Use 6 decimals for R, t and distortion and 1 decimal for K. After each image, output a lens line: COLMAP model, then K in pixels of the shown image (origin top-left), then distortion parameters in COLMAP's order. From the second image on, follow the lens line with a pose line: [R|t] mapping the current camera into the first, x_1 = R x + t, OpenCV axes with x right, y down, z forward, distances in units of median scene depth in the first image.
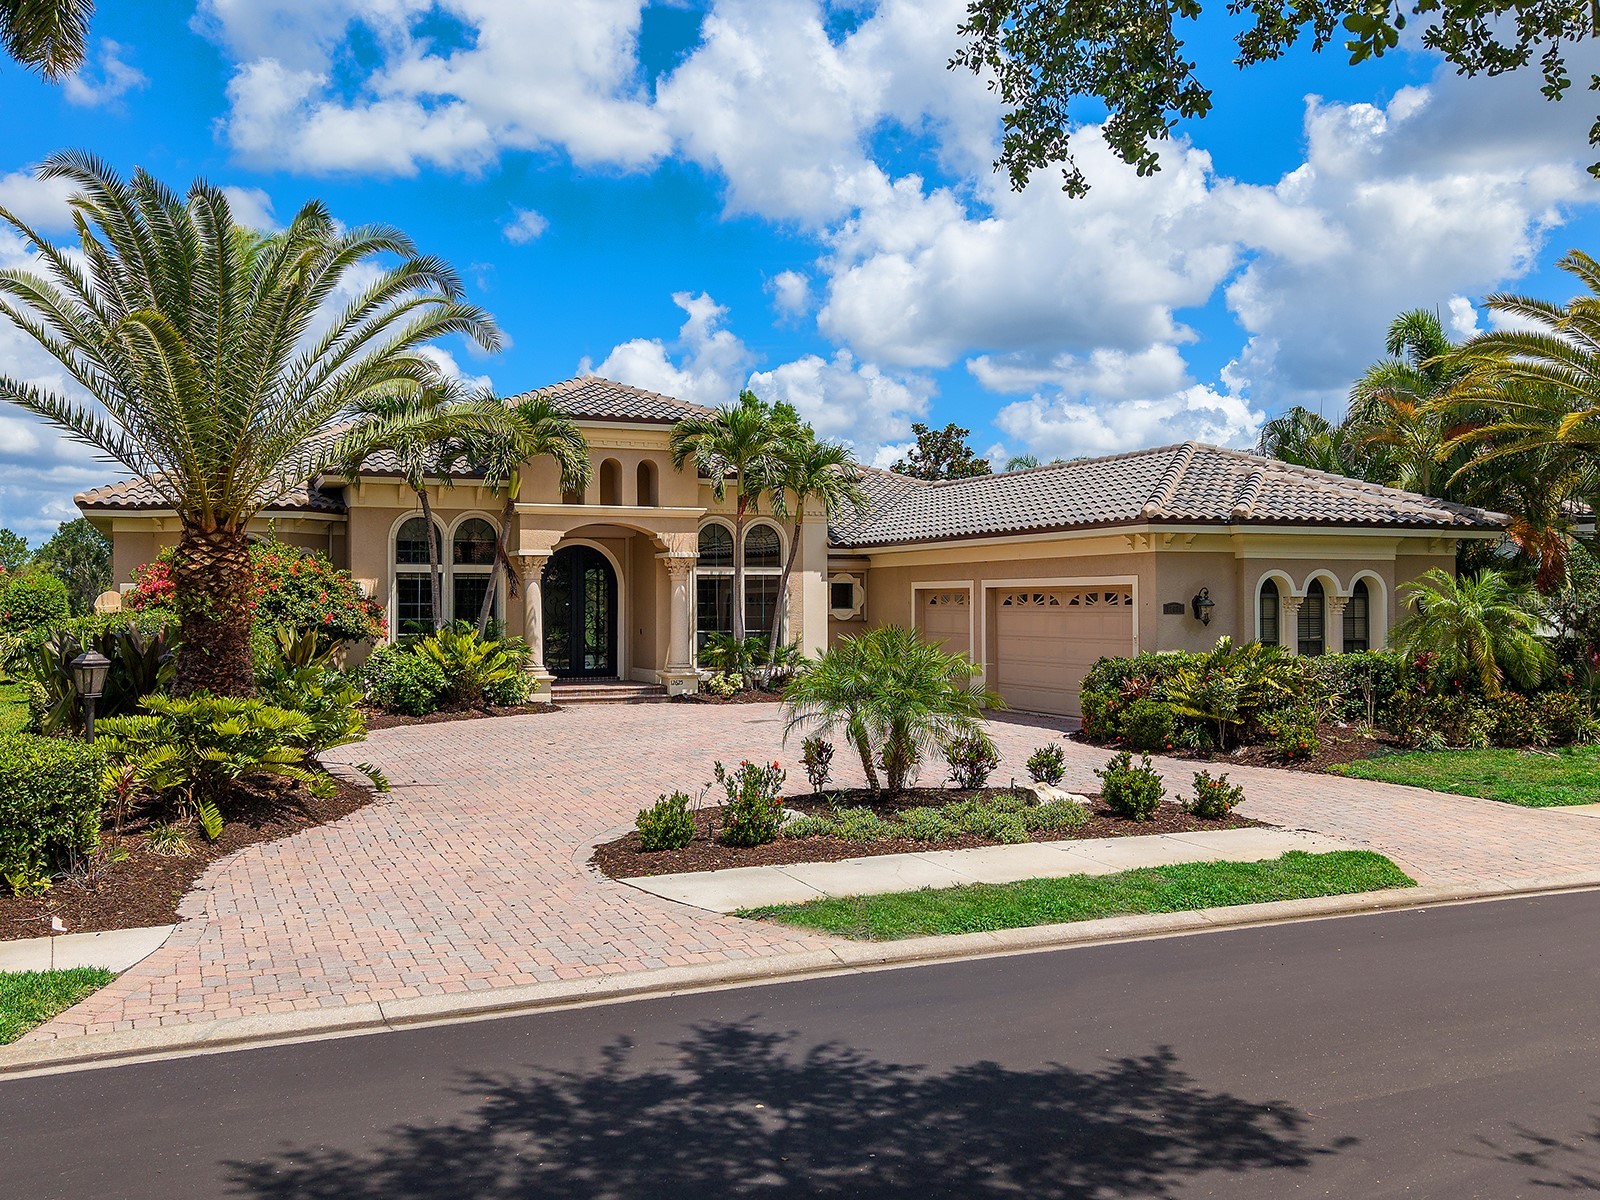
lens RADIAL K [[1417.8, 0, 767.5], [0, 1417.8, 594.7], [0, 0, 1]] dist [0.162769, -0.393548]
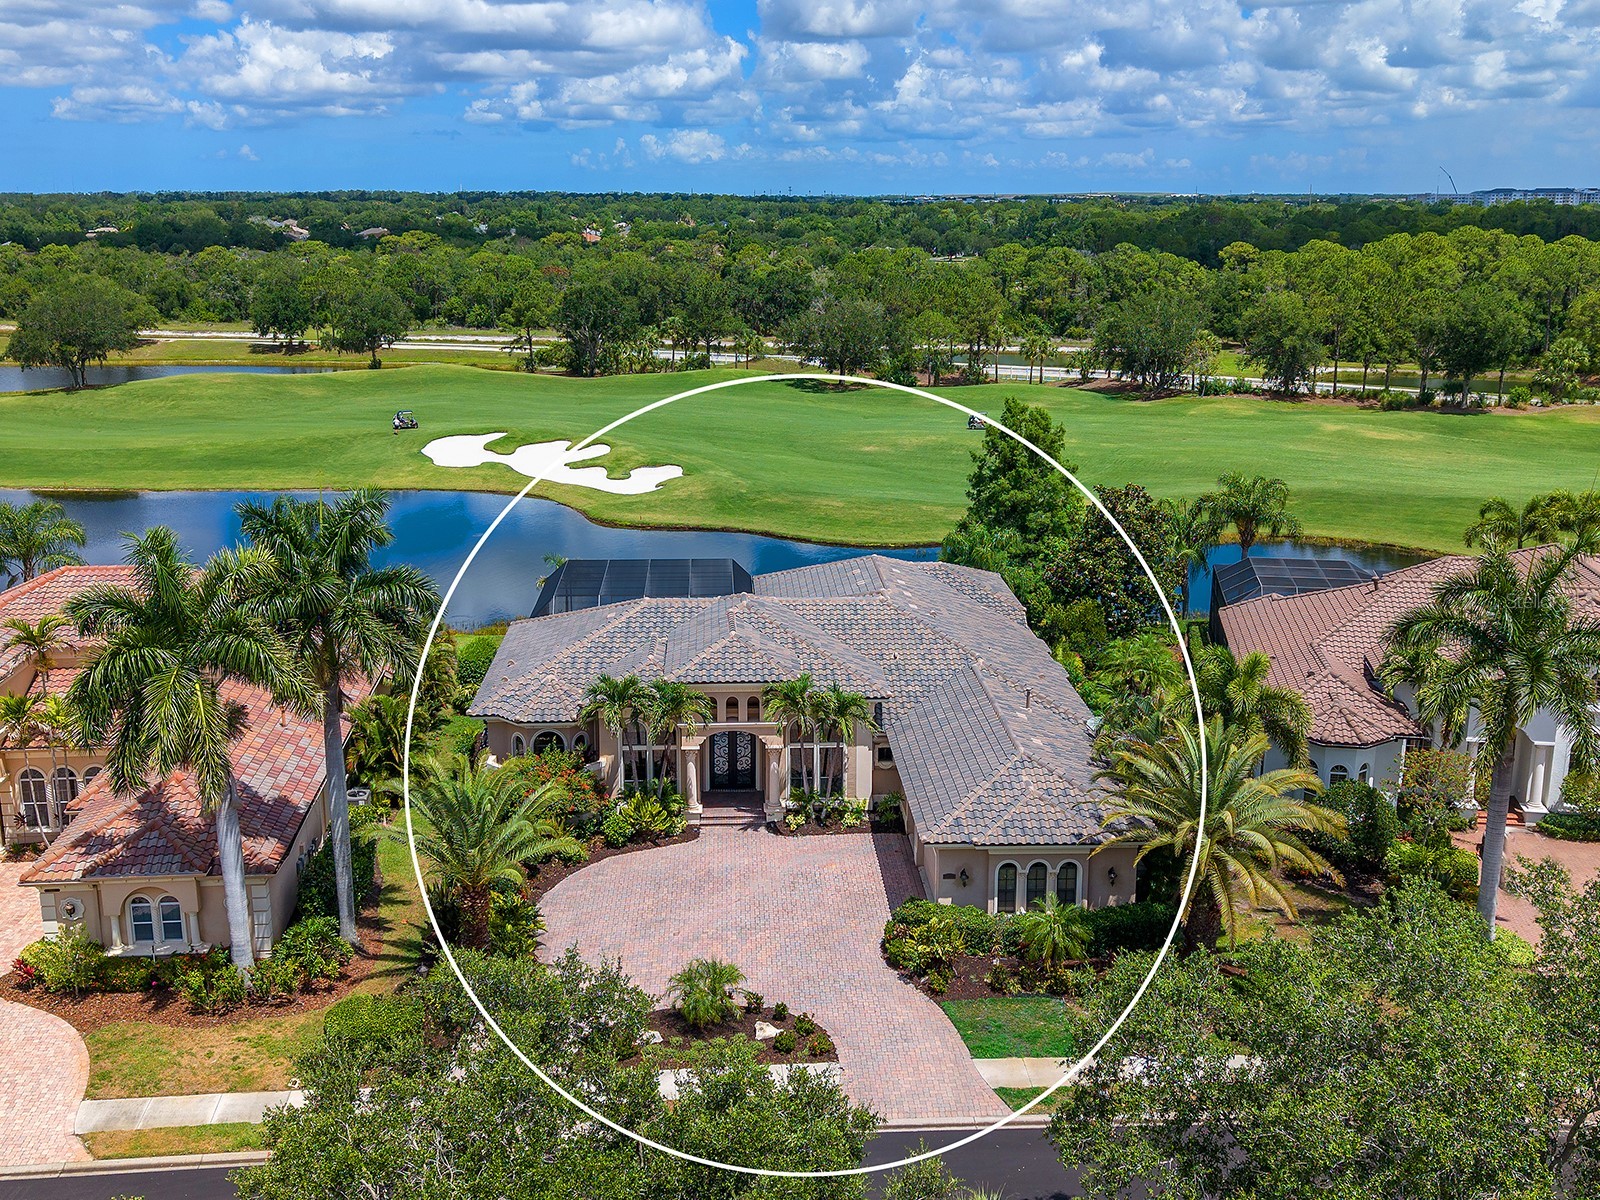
lens RADIAL K [[1472.8, 0, 748.5], [0, 1472.8, 598.4], [0, 0, 1]] dist [0.124273, -0.271114]
pose [[0.939939, 0.066239, -0.334853, 0.534820], [0.010209, 0.975096, 0.221548, -0.641359], [0.341189, -0.211660, 0.915855, -0.689039]]
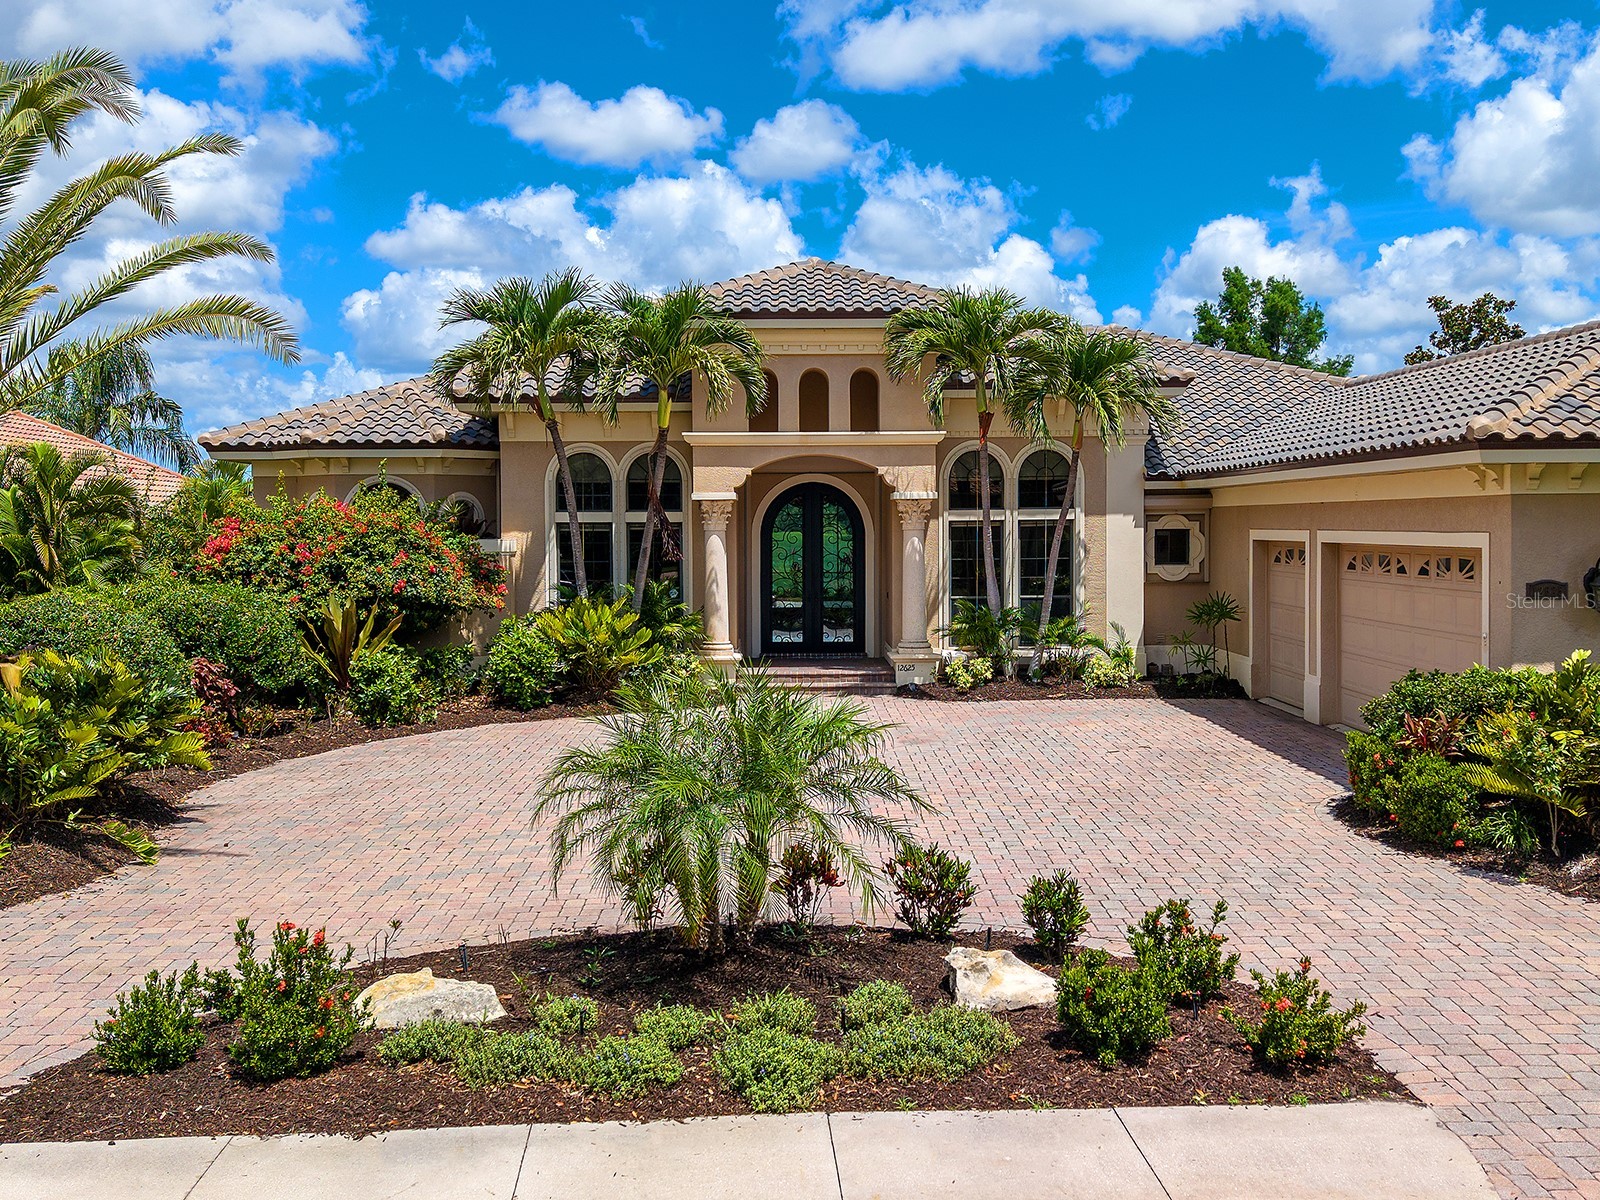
lens RADIAL K [[1577.0, 0, 795.0], [0, 1577.0, 565.8], [0, 0, 1]] dist [0.181236, -0.330448]
pose [[0.937689, 0.004613, -0.347444, 0.173478], [0.006431, 0.999510, 0.030627, -0.017545], [0.347415, -0.030953, 0.937201, 0.212383]]
